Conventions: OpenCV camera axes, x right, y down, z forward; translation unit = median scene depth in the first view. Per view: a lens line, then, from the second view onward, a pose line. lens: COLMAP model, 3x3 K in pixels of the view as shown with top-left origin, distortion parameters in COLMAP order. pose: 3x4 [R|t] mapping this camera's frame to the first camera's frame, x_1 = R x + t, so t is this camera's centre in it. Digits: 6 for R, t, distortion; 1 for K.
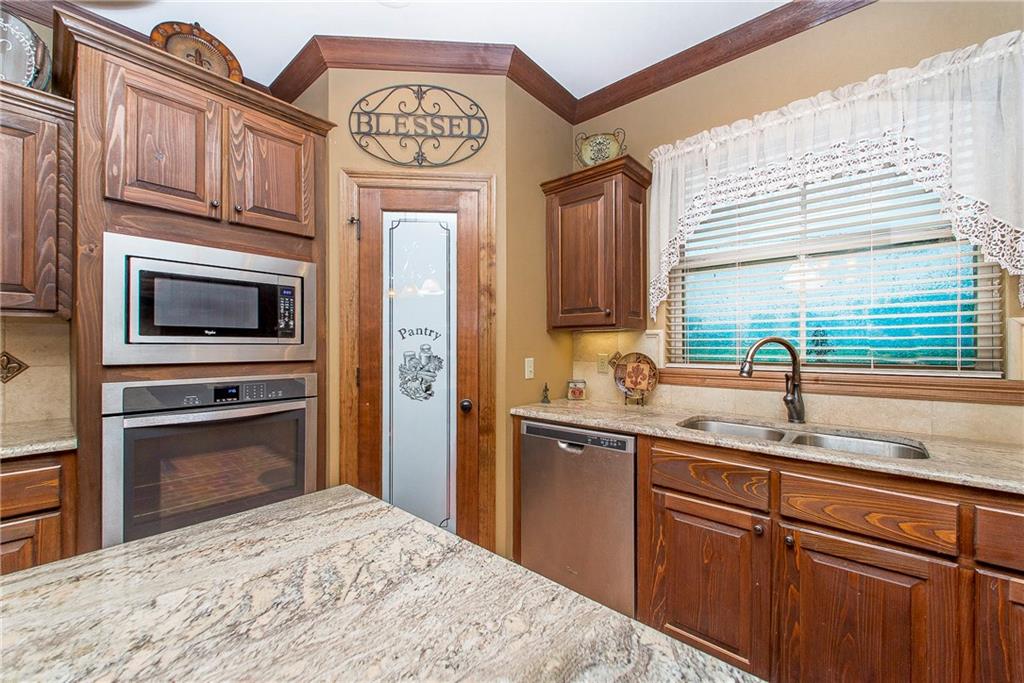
lens RADIAL K [[404.5, 0, 508.9], [0, 404.5, 343.3], [0, 0, 1]] dist [0.005091, -0.002919]
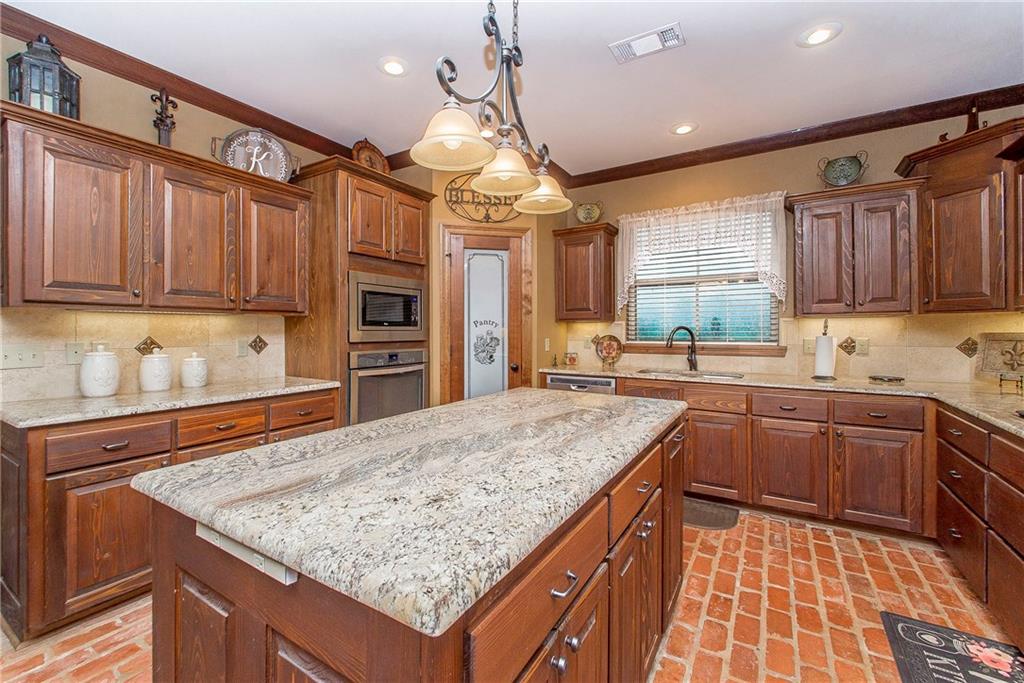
lens RADIAL K [[404.5, 0, 513.0], [0, 404.5, 332.1], [0, 0, 1]] dist [0.005091, -0.002919]
pose [[0.986813, -0.002735, 0.161841, -0.382228], [0.001201, 0.999953, 0.009581, -0.005954], [-0.161859, -0.009260, 0.986770, -0.646893]]
